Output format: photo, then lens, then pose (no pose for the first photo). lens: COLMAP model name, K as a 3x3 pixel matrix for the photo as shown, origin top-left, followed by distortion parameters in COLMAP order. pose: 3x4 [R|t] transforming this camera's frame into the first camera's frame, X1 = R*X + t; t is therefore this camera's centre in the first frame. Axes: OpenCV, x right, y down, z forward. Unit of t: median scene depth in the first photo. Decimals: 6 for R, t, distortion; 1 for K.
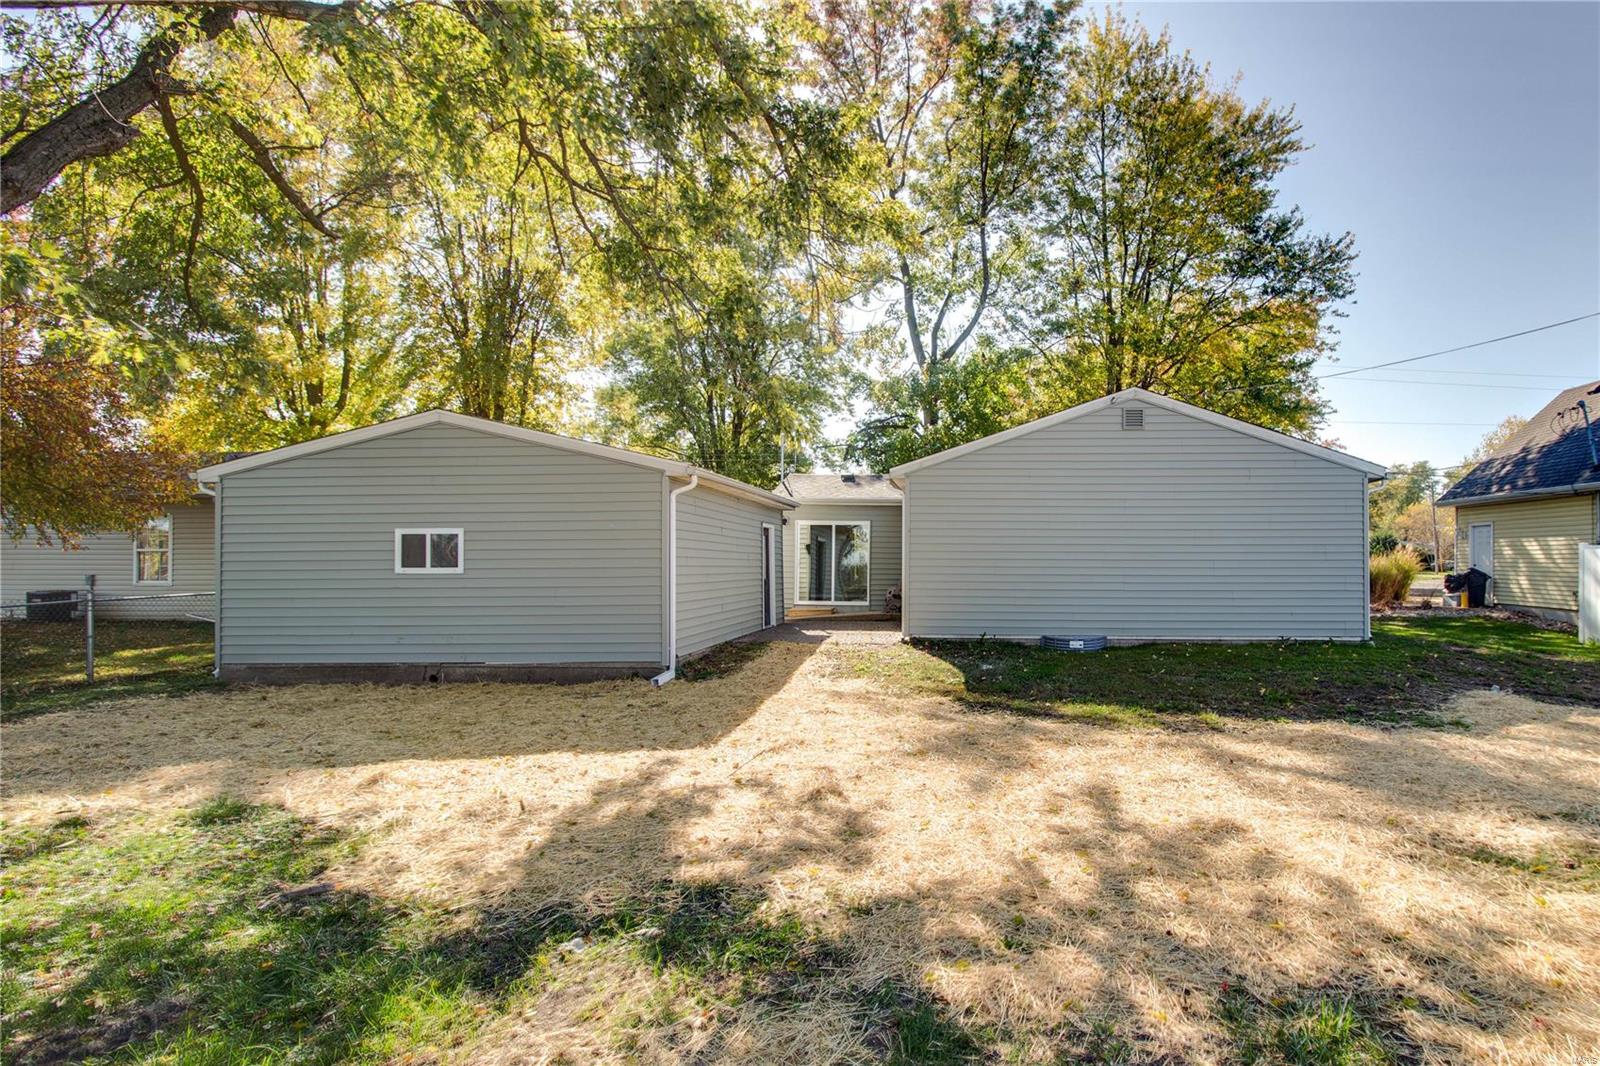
lens RADIAL K [[785.4, 0, 782.5], [0, 785.4, 557.5], [0, 0, 1]] dist [-0.010917, -0.000348]
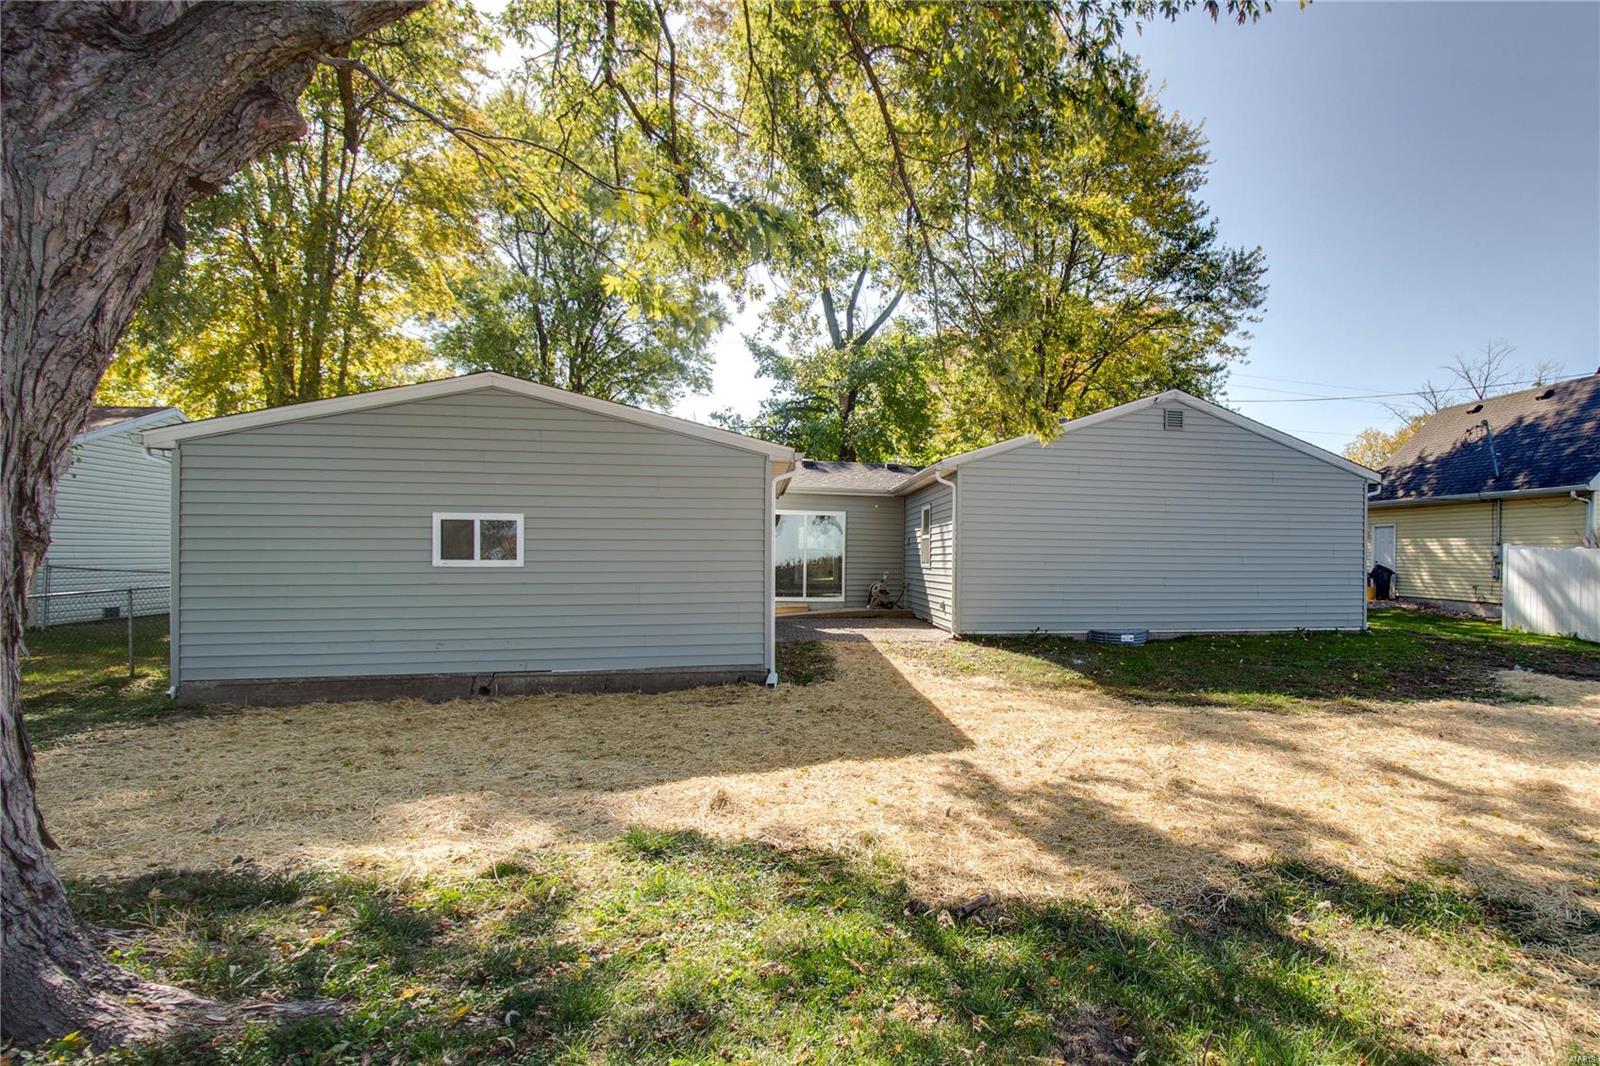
lens RADIAL K [[870.7, 0, 799.2], [0, 870.7, 557.5], [0, 0, 1]] dist [-0.006529, -0.001797]
pose [[0.968759, 0.005988, 0.247931, -0.329661], [-0.008628, 0.999917, 0.009564, -0.001361], [-0.247853, -0.011405, 0.968730, 0.007957]]
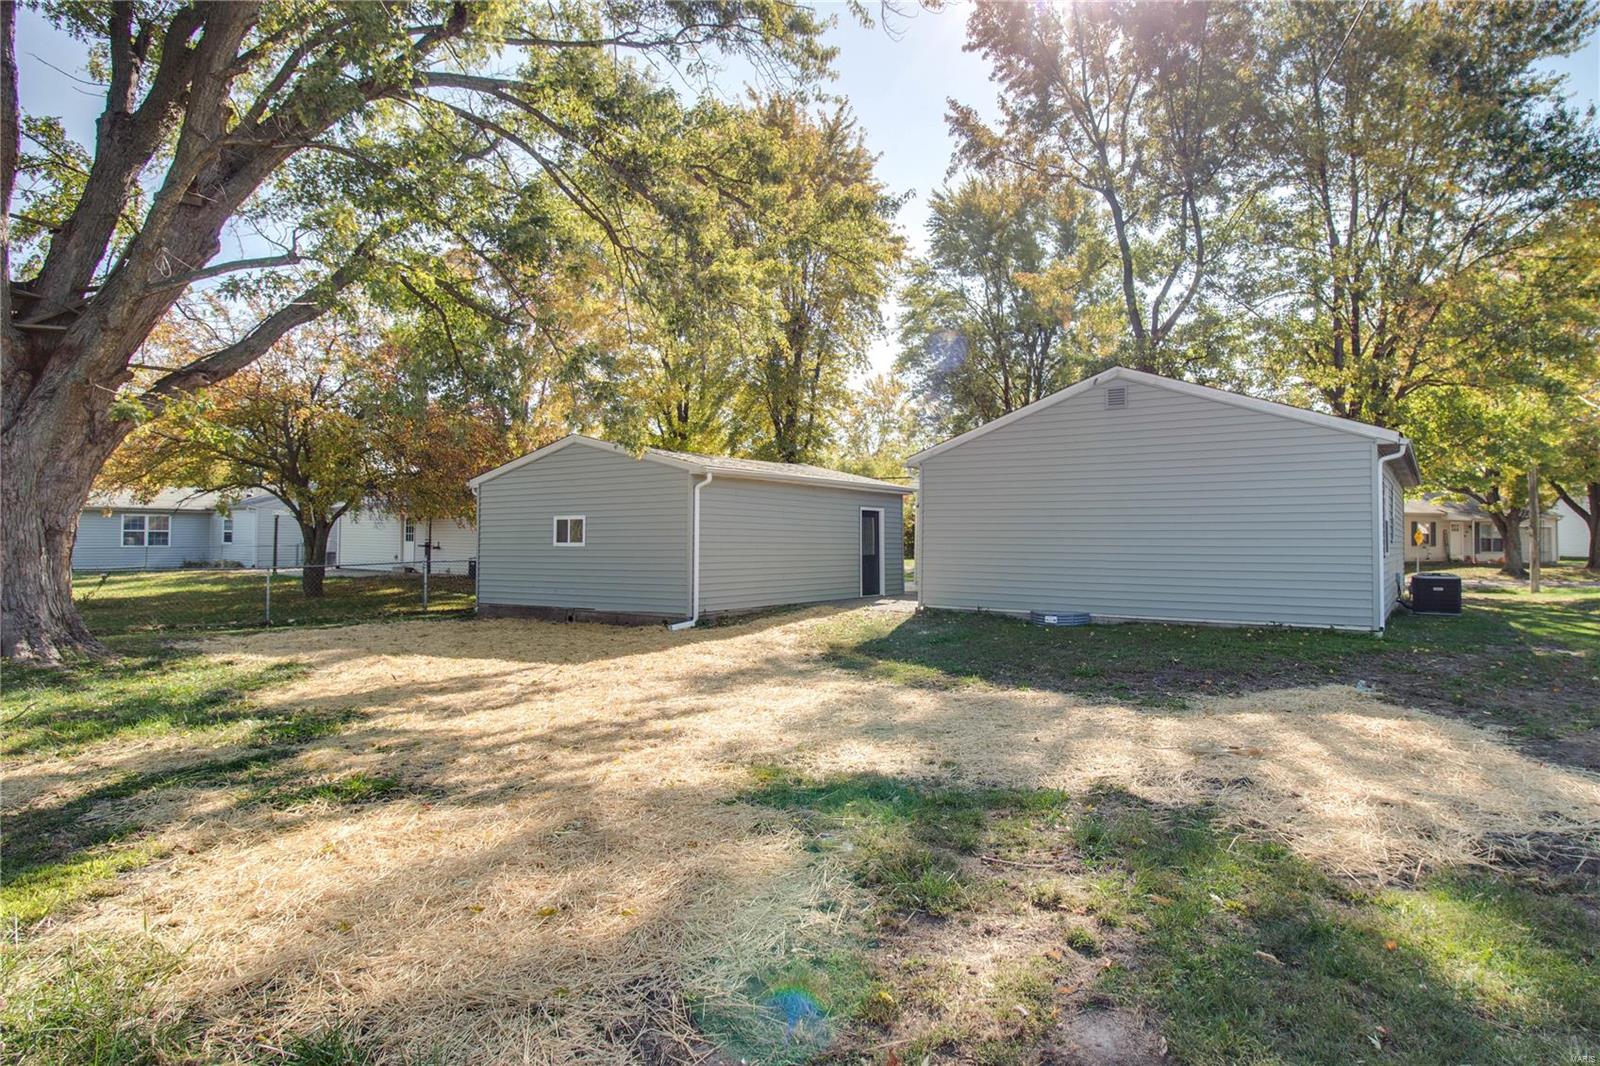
lens RADIAL K [[737.9, 0, 819.0], [0, 737.9, 534.3], [0, 0, 1]] dist [0.000038, -0.000028]
pose [[0.890046, -0.000369, -0.455871, 0.560705], [-0.001392, 0.999993, -0.003527, 0.001643], [0.455869, 0.003774, 0.890039, -0.013217]]
